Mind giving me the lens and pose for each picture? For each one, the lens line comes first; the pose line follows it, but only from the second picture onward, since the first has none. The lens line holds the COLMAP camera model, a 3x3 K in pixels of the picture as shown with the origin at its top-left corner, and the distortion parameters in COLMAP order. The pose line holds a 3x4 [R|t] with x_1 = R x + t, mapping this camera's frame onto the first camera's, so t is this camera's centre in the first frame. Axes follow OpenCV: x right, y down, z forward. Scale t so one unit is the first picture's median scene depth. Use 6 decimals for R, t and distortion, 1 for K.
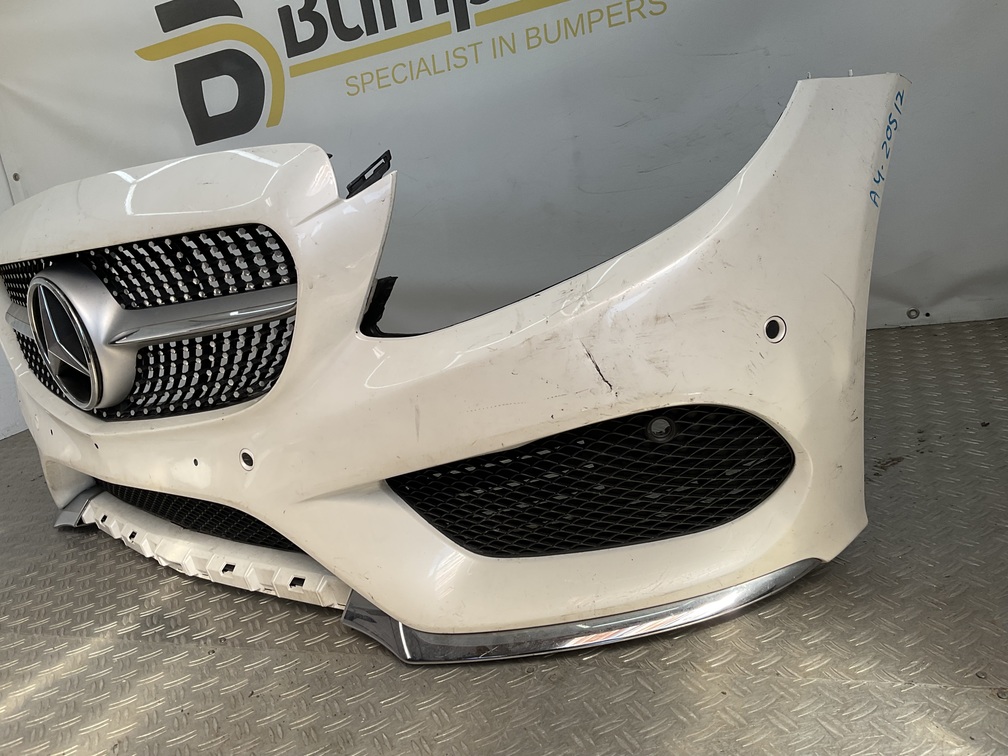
lens RADIAL K [[828.3, 0, 504.0], [0, 828.3, 378.0], [0, 0, 1]] dist [0.118824, -0.244170]
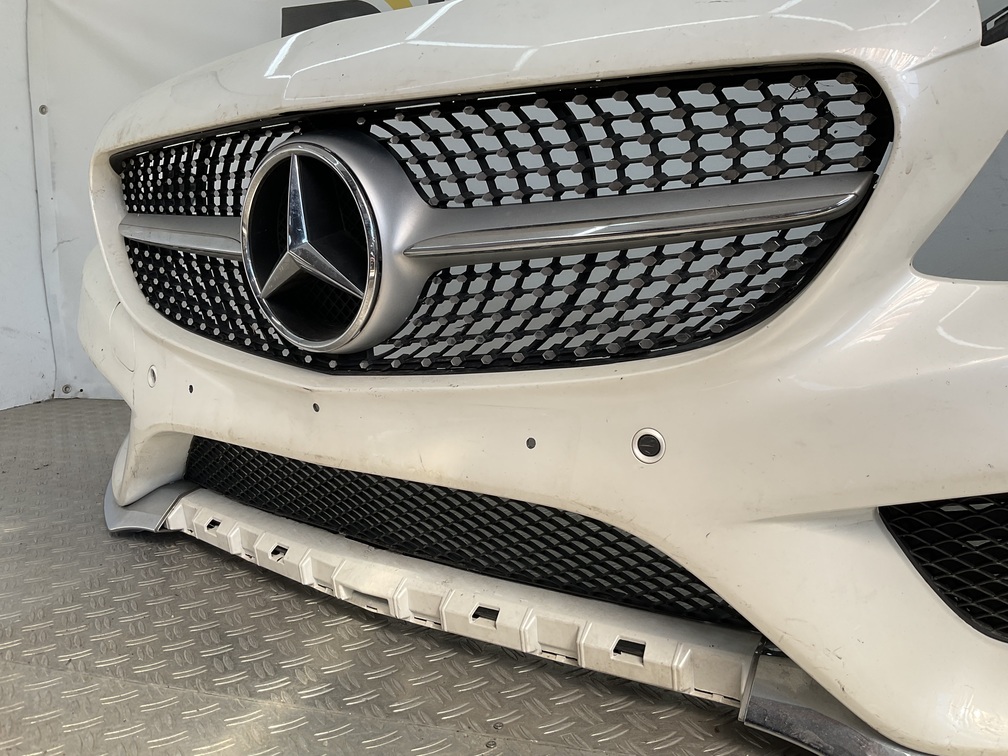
lens RADIAL K [[828.3, 0, 504.0], [0, 828.3, 378.0], [0, 0, 1]] dist [0.118824, -0.244170]
pose [[0.983274, 0.144372, 0.111033, -0.314124], [-0.133387, 0.985932, -0.100730, 0.079404], [-0.124014, 0.084235, 0.988699, 0.237908]]
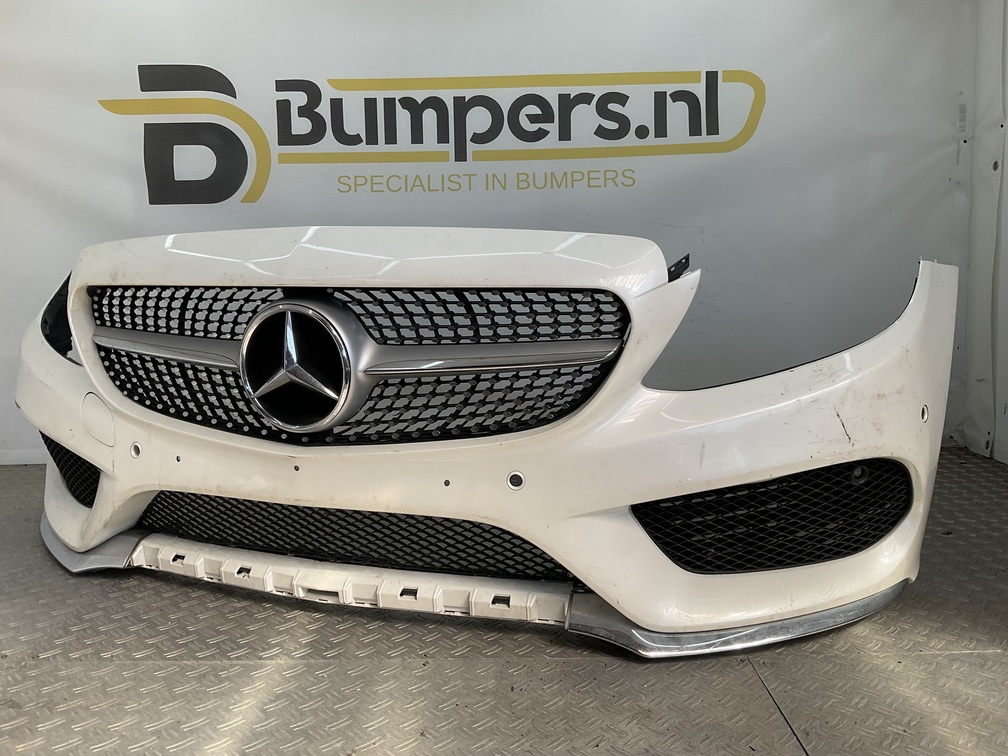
lens RADIAL K [[828.3, 0, 504.0], [0, 828.3, 378.0], [0, 0, 1]] dist [0.118824, -0.244170]
pose [[0.918927, 0.130260, 0.372296, -0.493023], [-0.068810, 0.982362, -0.173869, 0.101288], [-0.388378, 0.134155, 0.911682, -0.052180]]
